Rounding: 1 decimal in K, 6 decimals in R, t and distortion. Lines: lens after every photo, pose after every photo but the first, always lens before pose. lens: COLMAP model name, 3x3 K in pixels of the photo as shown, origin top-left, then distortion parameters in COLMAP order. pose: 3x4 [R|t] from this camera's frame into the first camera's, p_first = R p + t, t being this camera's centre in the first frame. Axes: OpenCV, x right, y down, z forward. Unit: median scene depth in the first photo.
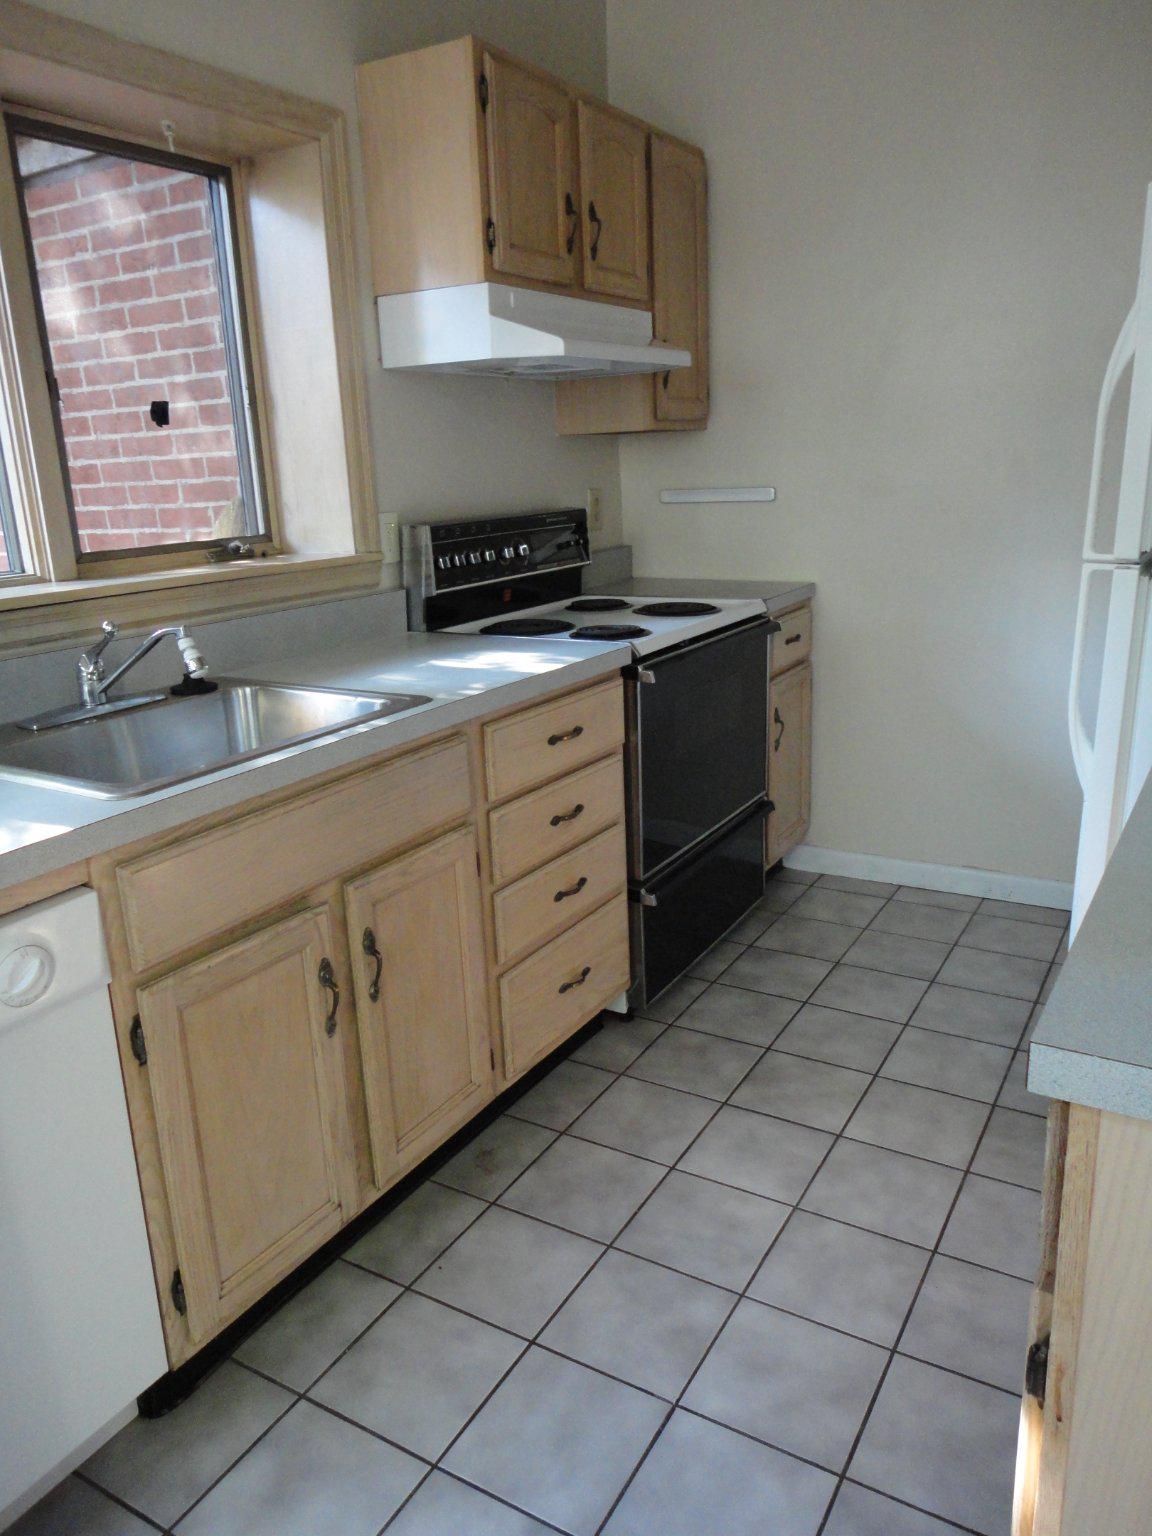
lens RADIAL K [[1109.2, 0, 579.1], [0, 1109.2, 769.5], [0, 0, 1]] dist [-0.001231, -0.001644]
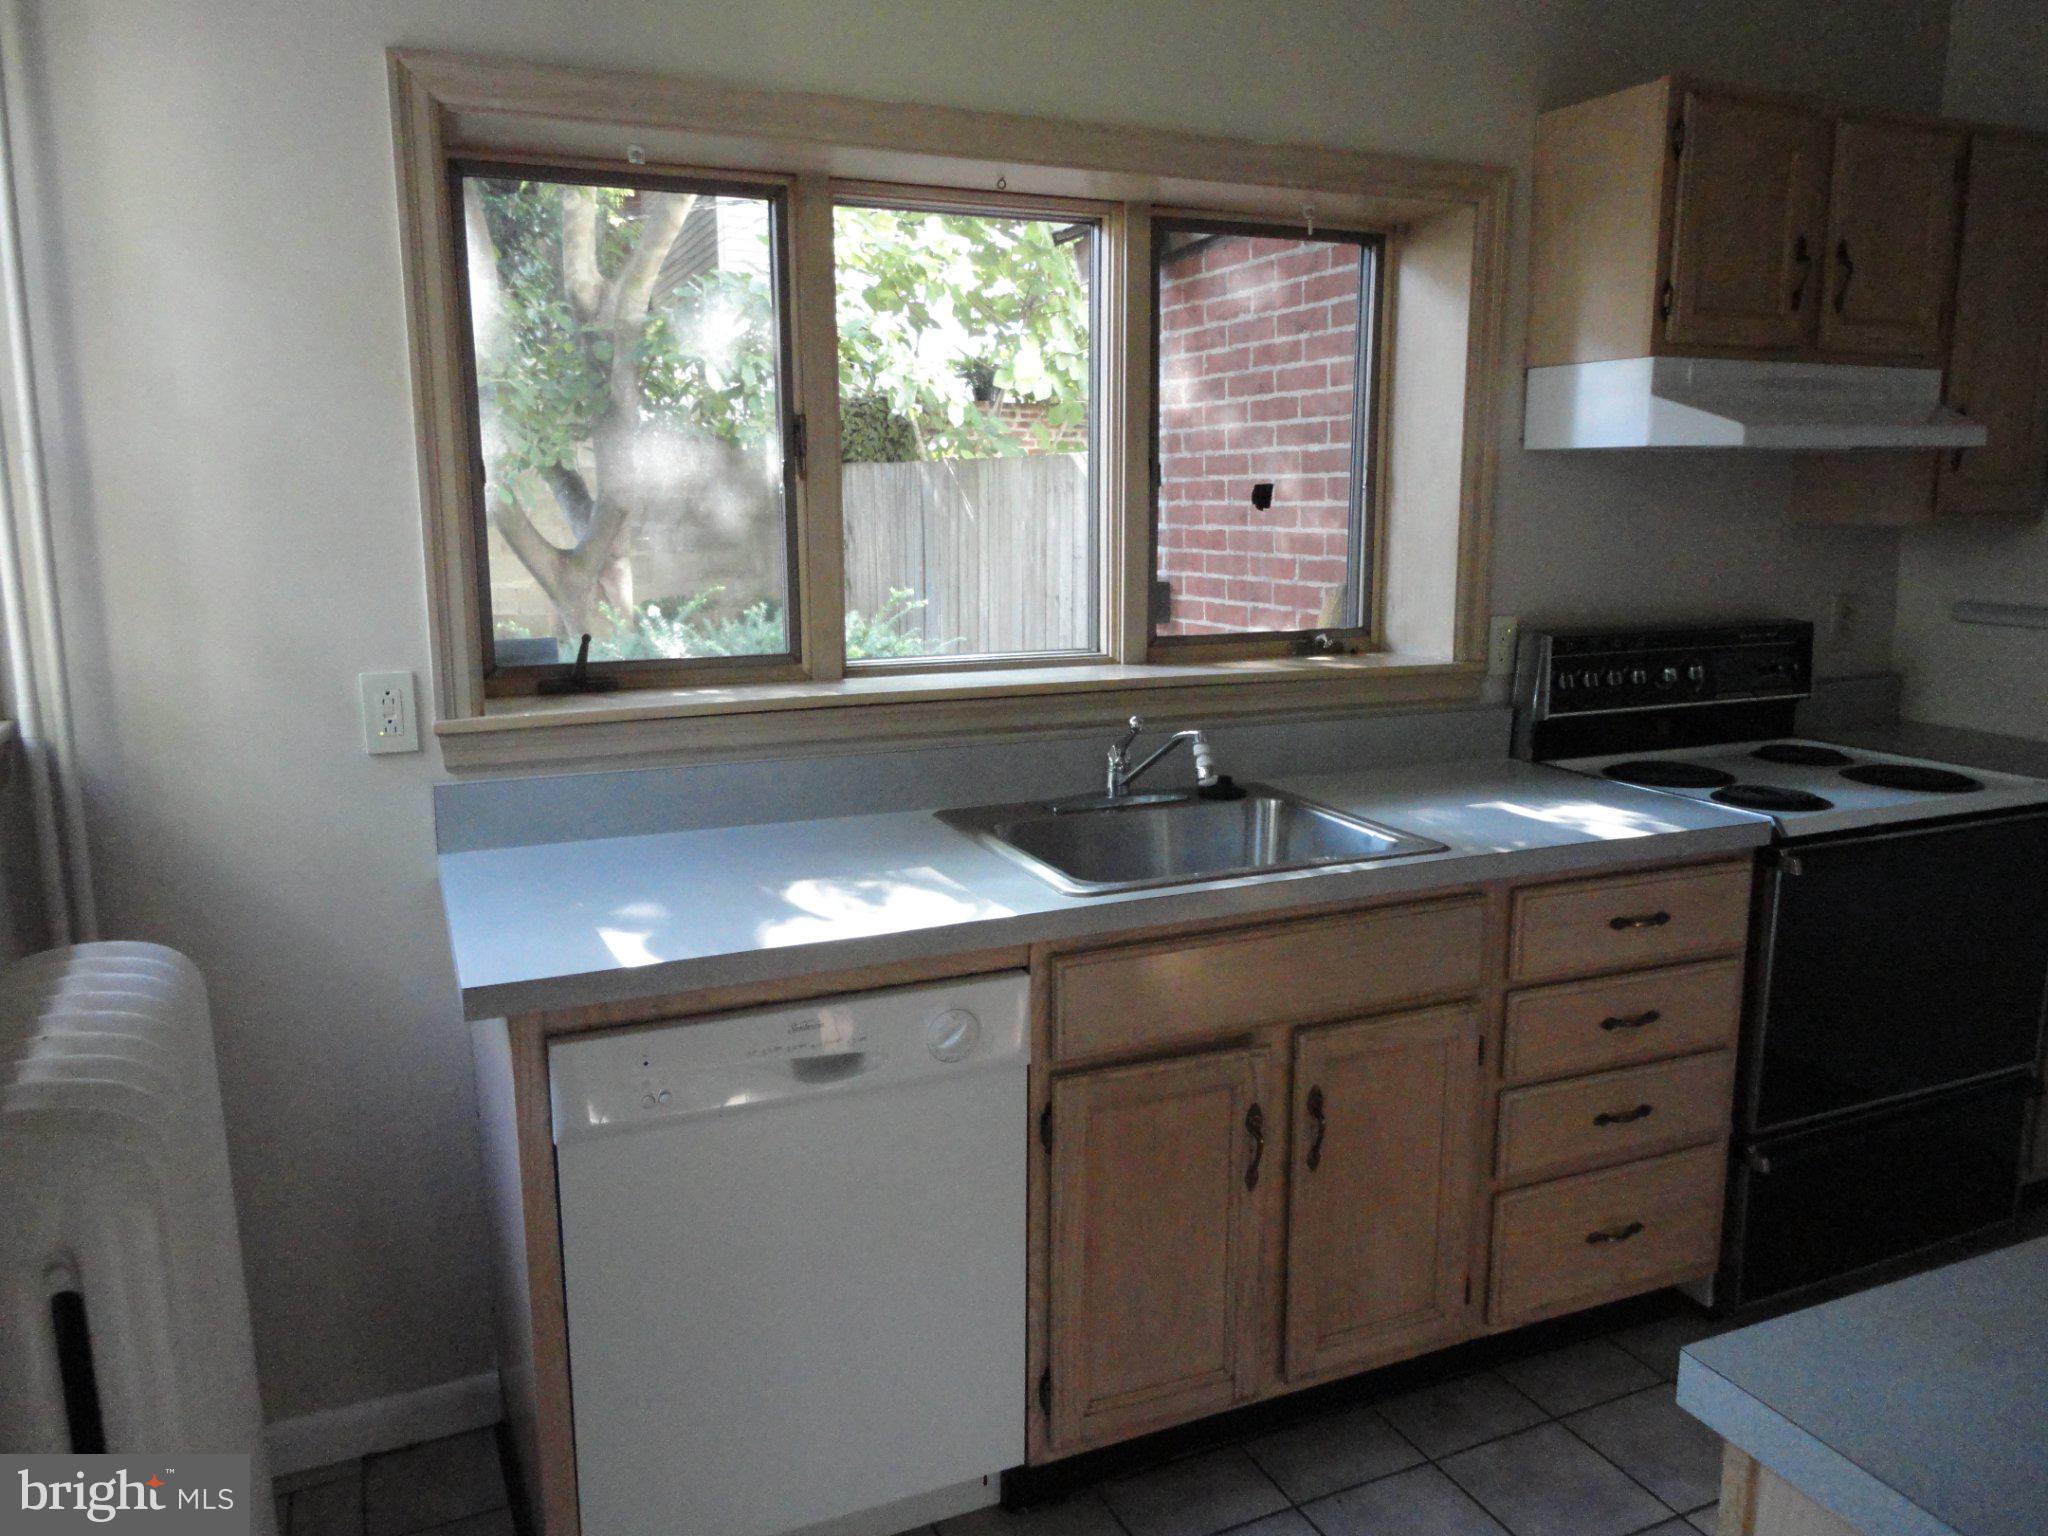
lens RADIAL K [[1479.0, 0, 1020.7], [0, 1479.0, 764.0], [0, 0, 1]] dist [-0.001231, -0.001644]
pose [[0.815569, 0.143012, -0.560710, 0.189572], [-0.185169, 0.982528, -0.018735, -0.036360], [0.548234, 0.119106, 0.827800, -0.123140]]
